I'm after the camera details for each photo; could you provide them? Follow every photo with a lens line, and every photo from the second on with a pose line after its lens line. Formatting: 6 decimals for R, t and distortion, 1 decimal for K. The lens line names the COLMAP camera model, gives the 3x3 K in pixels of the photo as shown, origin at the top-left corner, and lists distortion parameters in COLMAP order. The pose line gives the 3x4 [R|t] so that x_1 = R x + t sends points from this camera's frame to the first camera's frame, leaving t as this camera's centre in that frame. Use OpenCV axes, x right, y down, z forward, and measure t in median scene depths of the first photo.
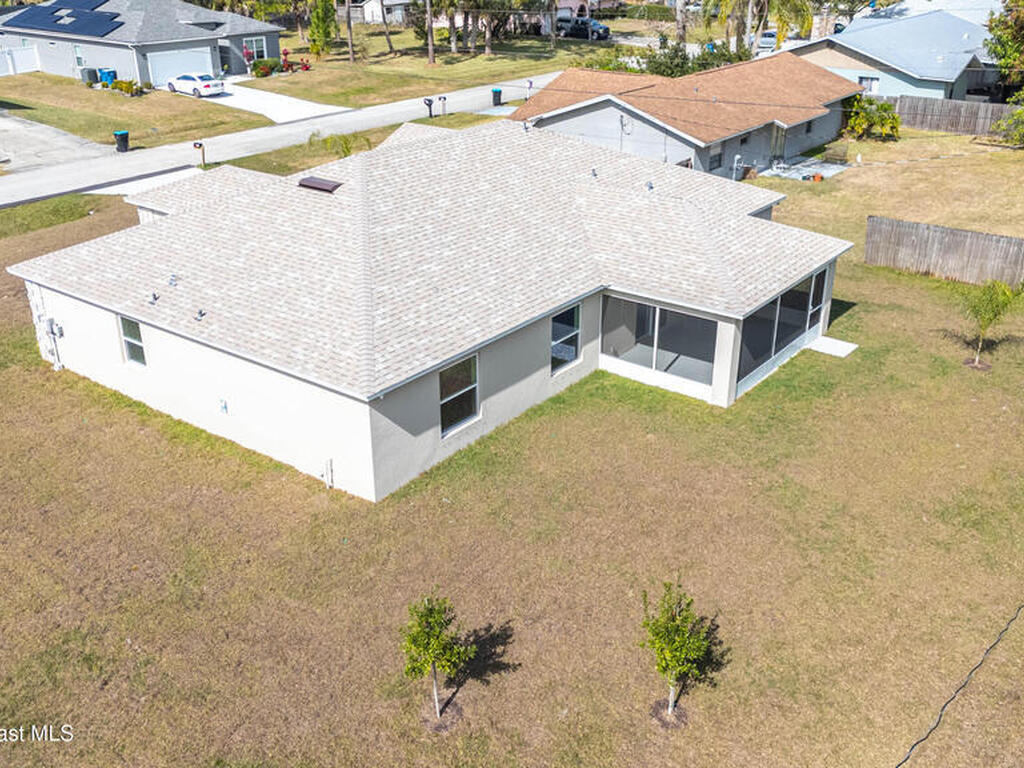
lens RADIAL K [[995.9, 0, 512.0], [0, 995.9, 384.0], [0, 0, 1]] dist [0.068688, -0.047883]
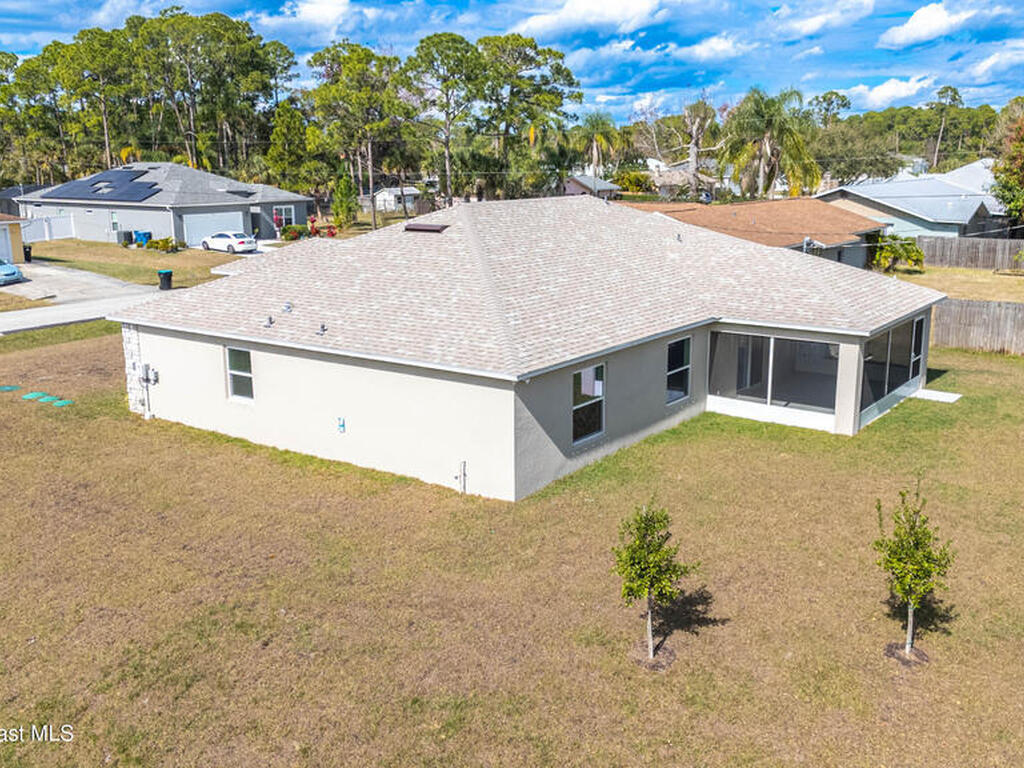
lens RADIAL K [[995.9, 0, 512.0], [0, 995.9, 384.0], [0, 0, 1]] dist [0.137672, -0.290310]
pose [[0.999756, -0.009226, 0.020081, -0.121077], [0.013168, 0.978452, -0.206053, 0.156580], [-0.017747, 0.206267, 0.978335, 0.040891]]
